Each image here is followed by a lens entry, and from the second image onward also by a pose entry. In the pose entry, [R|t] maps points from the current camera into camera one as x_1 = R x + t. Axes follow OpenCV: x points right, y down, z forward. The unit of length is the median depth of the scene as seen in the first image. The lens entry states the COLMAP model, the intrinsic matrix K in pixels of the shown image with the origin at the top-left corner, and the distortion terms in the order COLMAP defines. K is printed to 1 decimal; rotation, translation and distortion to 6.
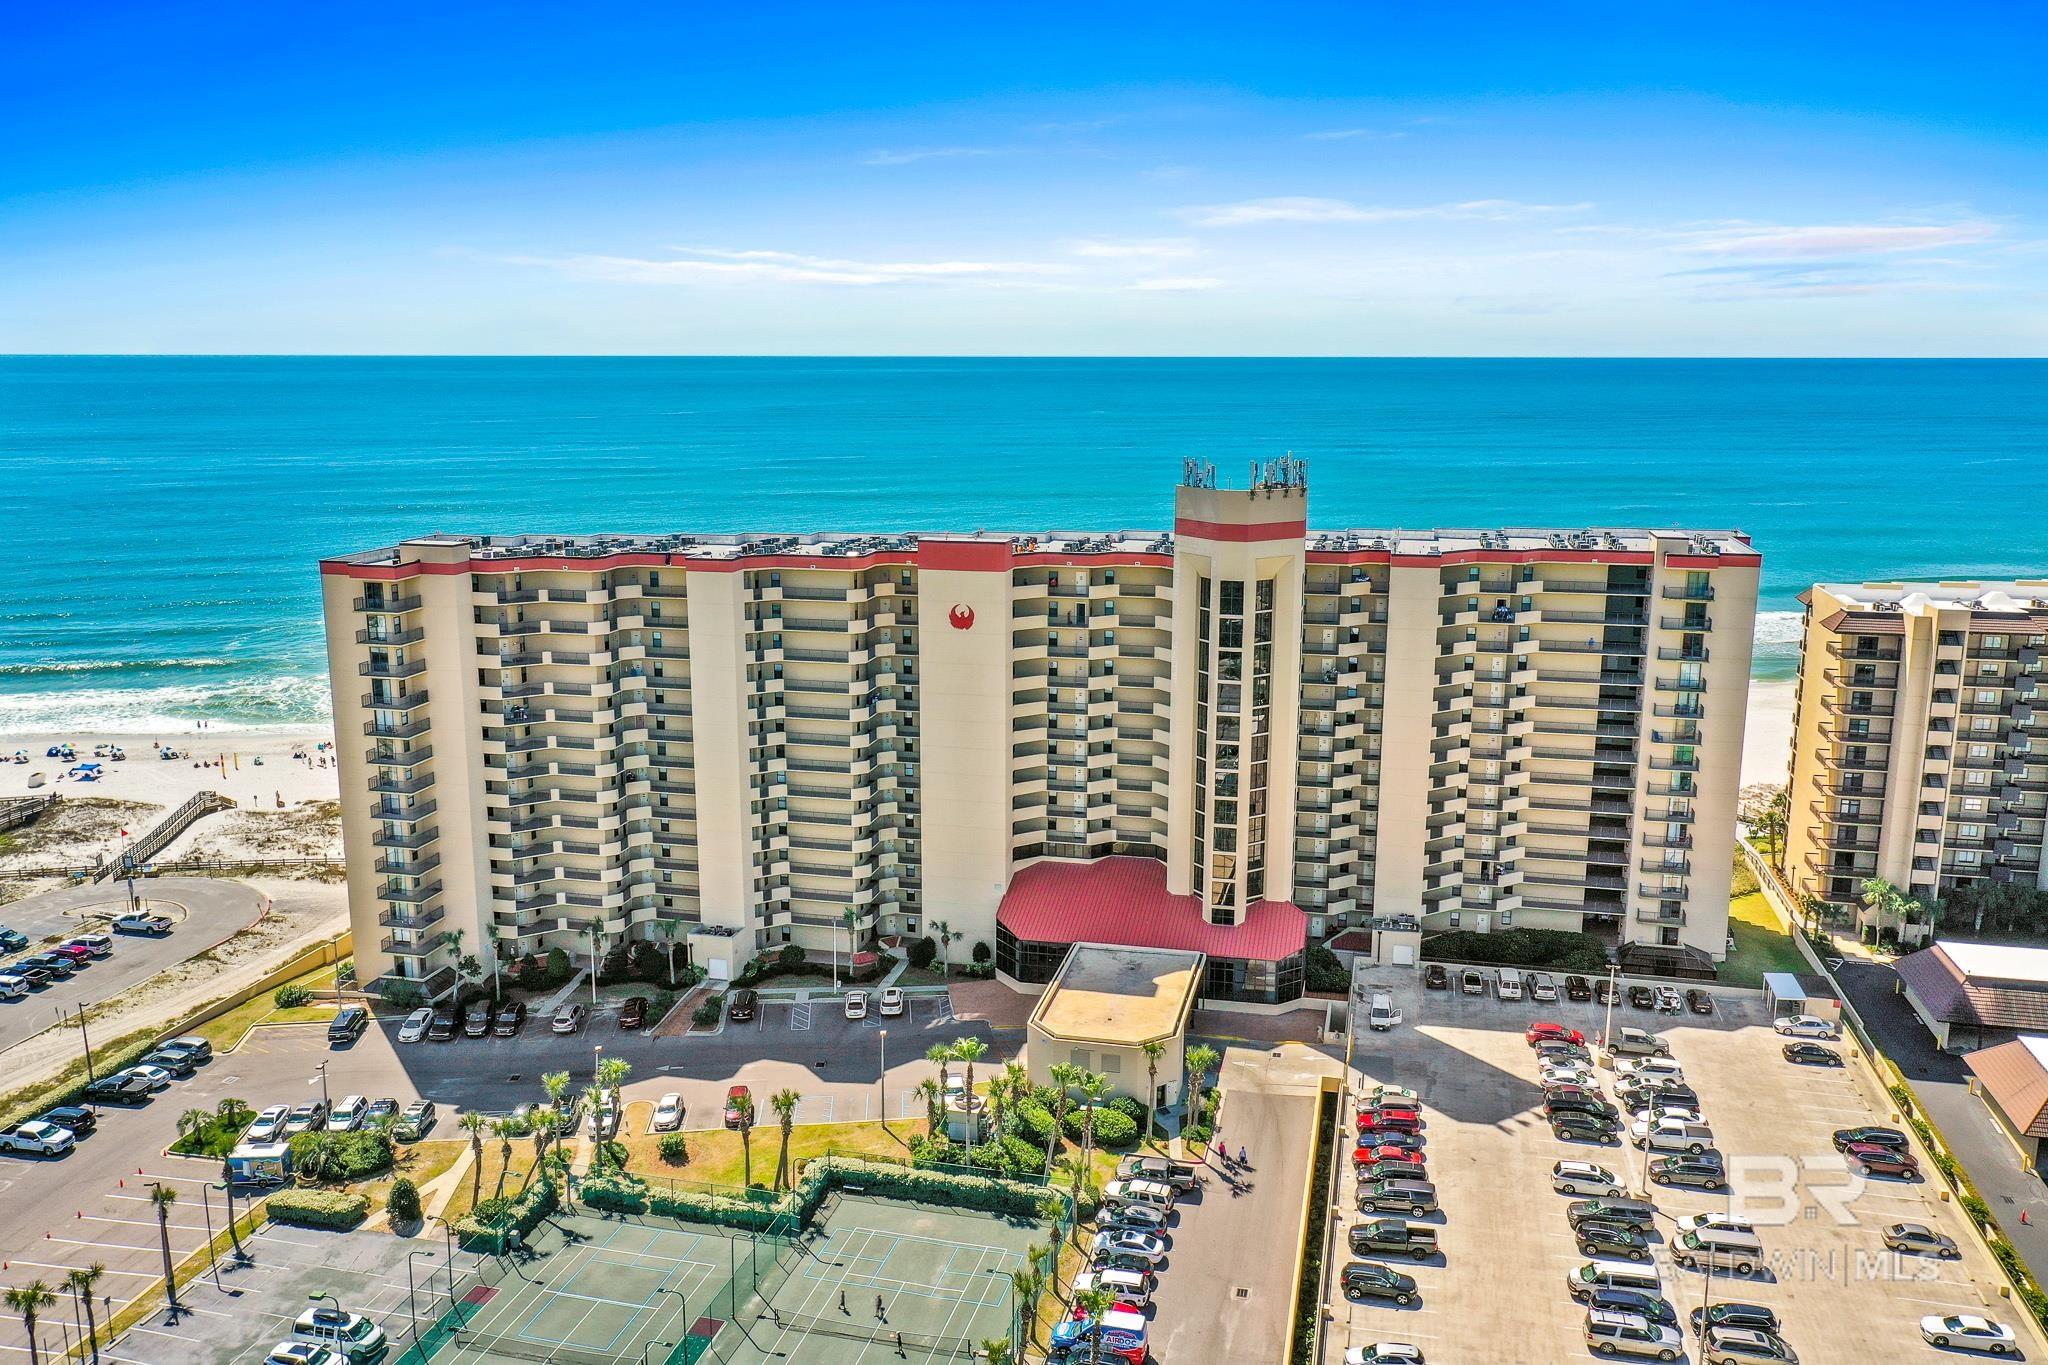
lens RADIAL K [[1634.6, 0, 997.4], [0, 1634.6, 678.9], [0, 0, 1]] dist [-0.006137, 0.005100]
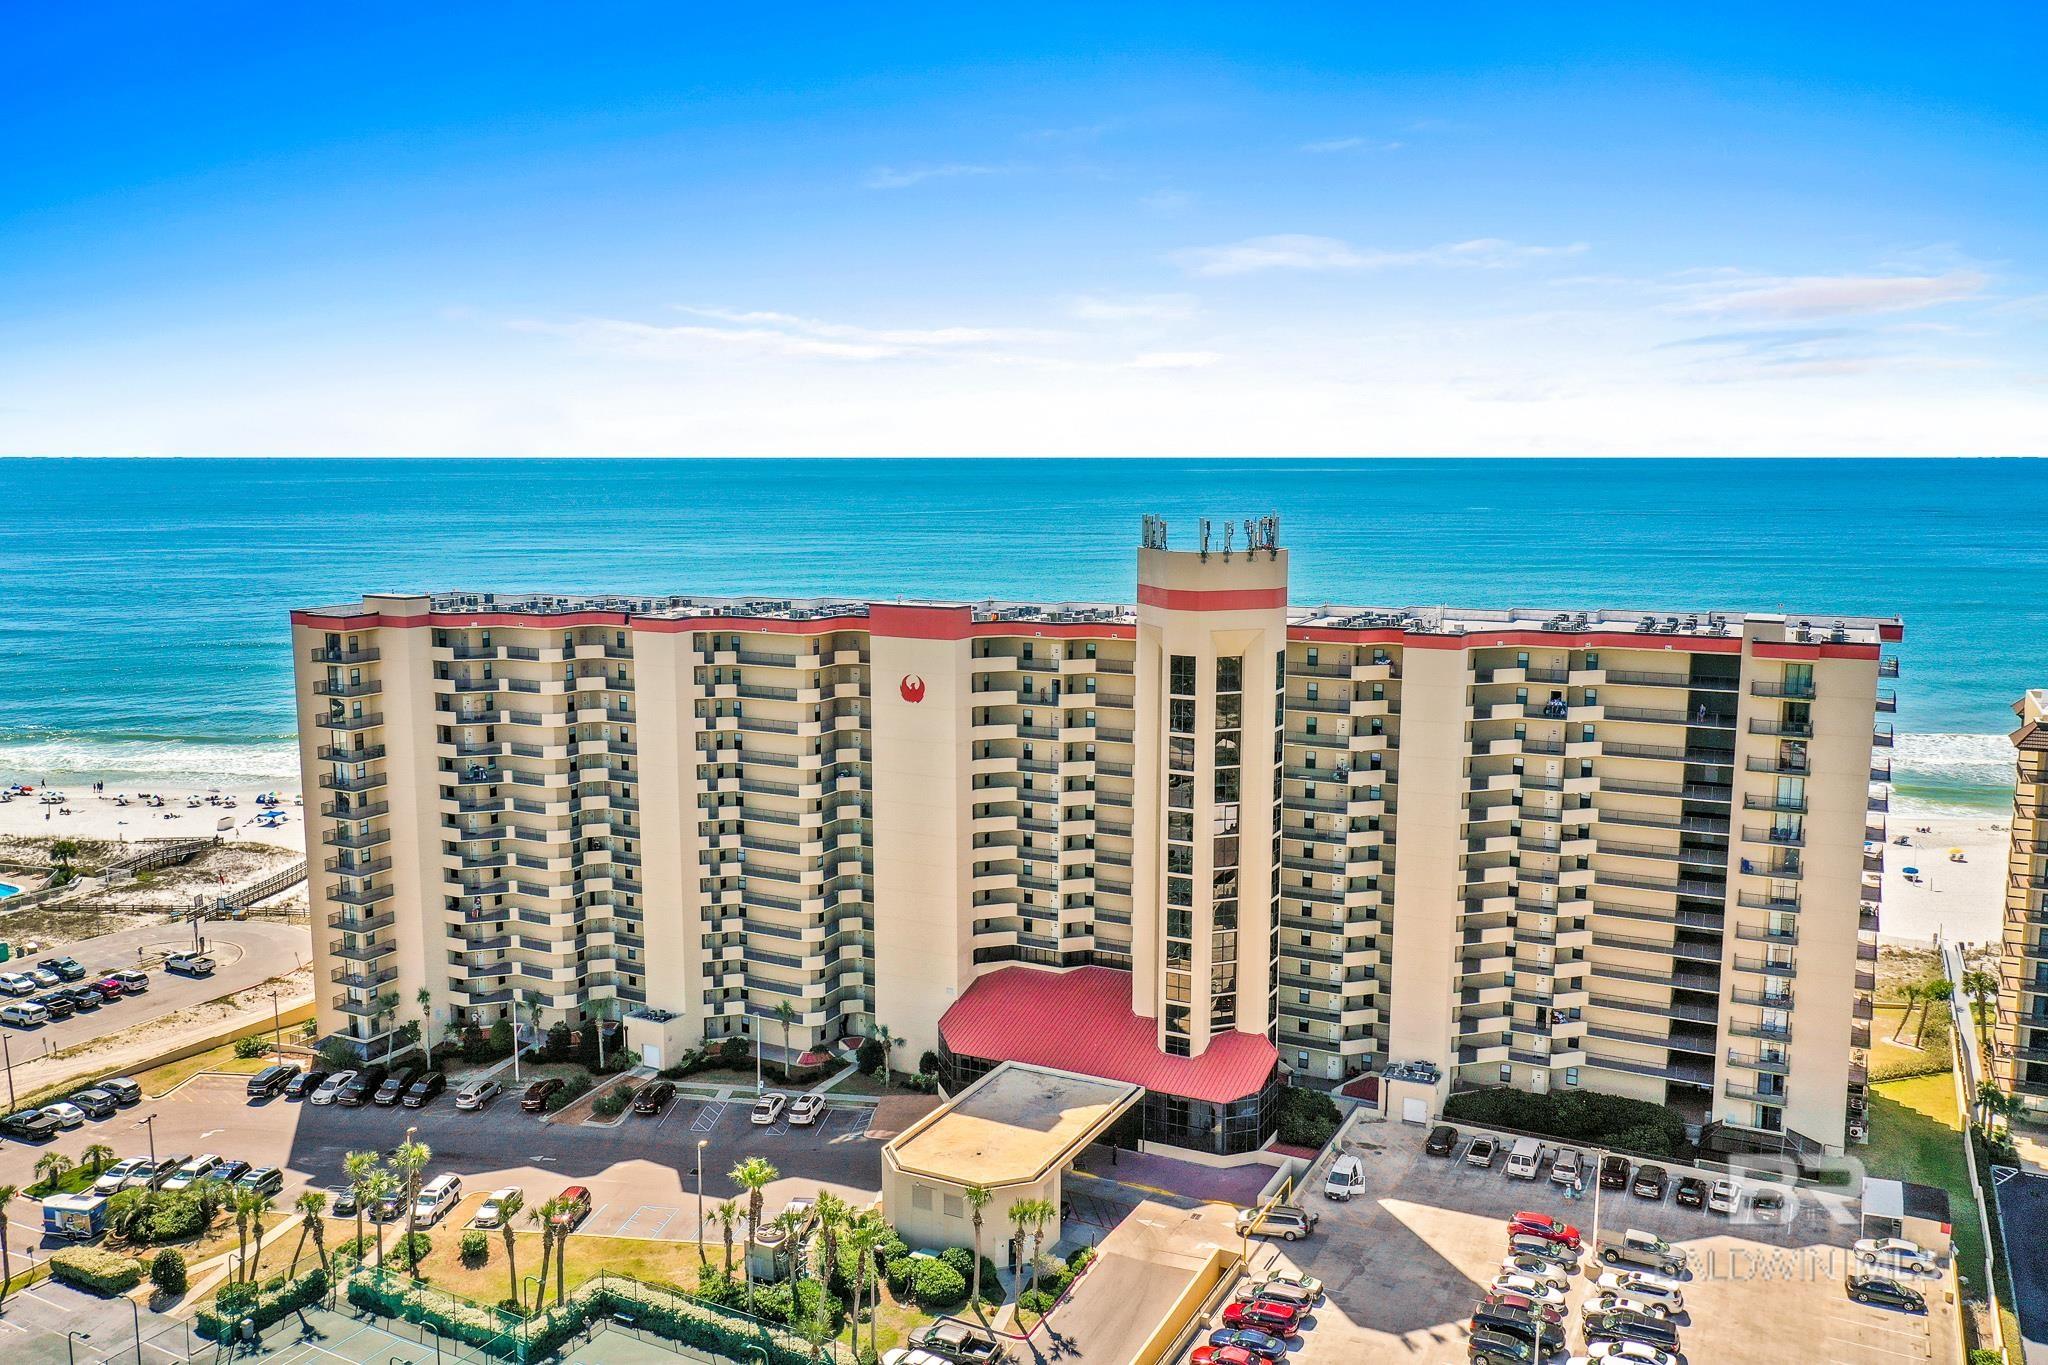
lens RADIAL K [[1634.6, 0, 997.4], [0, 1634.6, 678.9], [0, 0, 1]] dist [-0.006137, 0.005100]
pose [[0.971081, 0.032080, -0.236585, 0.236256], [-0.045749, 0.997572, -0.052514, 0.002139], [0.234326, 0.061819, 0.970191, 0.126786]]
